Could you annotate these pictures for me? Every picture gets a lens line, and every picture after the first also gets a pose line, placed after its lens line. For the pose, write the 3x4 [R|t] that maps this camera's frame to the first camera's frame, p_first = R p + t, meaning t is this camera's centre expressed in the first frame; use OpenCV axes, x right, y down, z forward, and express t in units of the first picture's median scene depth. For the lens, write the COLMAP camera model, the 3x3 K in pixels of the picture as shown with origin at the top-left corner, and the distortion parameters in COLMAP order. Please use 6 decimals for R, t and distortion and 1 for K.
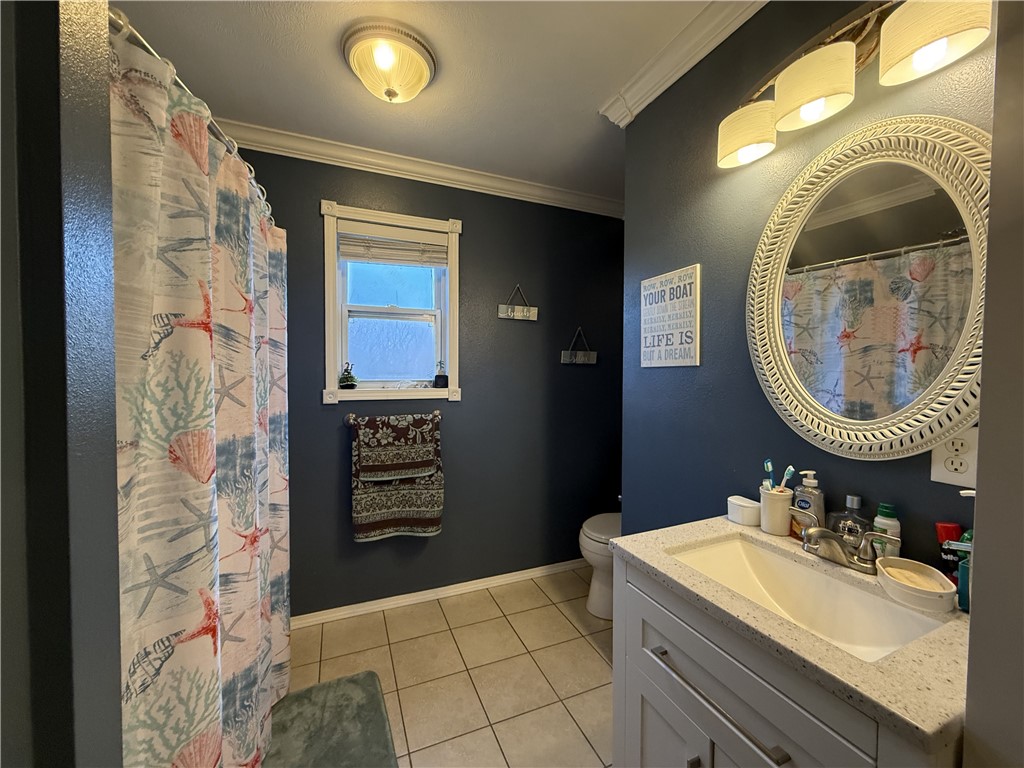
lens RADIAL K [[407.6, 0, 511.3], [0, 407.6, 381.8], [0, 0, 1]] dist [-0.003138, 0.000992]
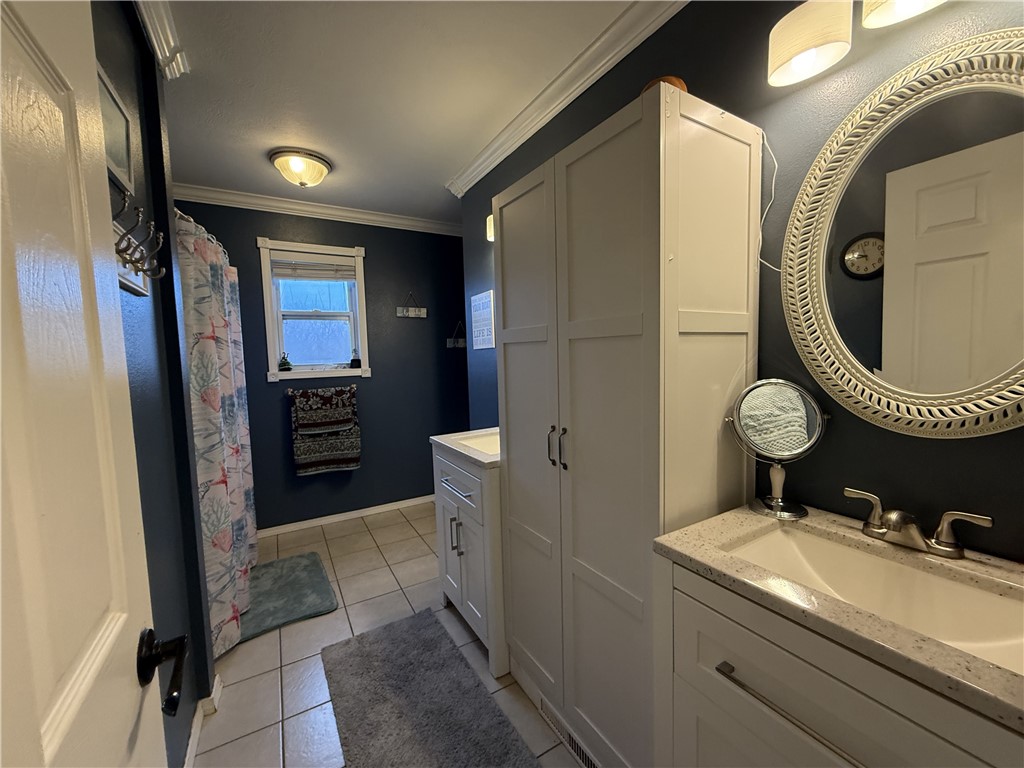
lens RADIAL K [[407.6, 0, 511.2], [0, 407.6, 382.7], [0, 0, 1]] dist [-0.003138, 0.000992]
pose [[0.991045, -0.042444, 0.126601, 0.199854], [0.036777, 0.998229, 0.046766, 0.021112], [-0.128362, -0.041691, 0.990851, -0.517192]]
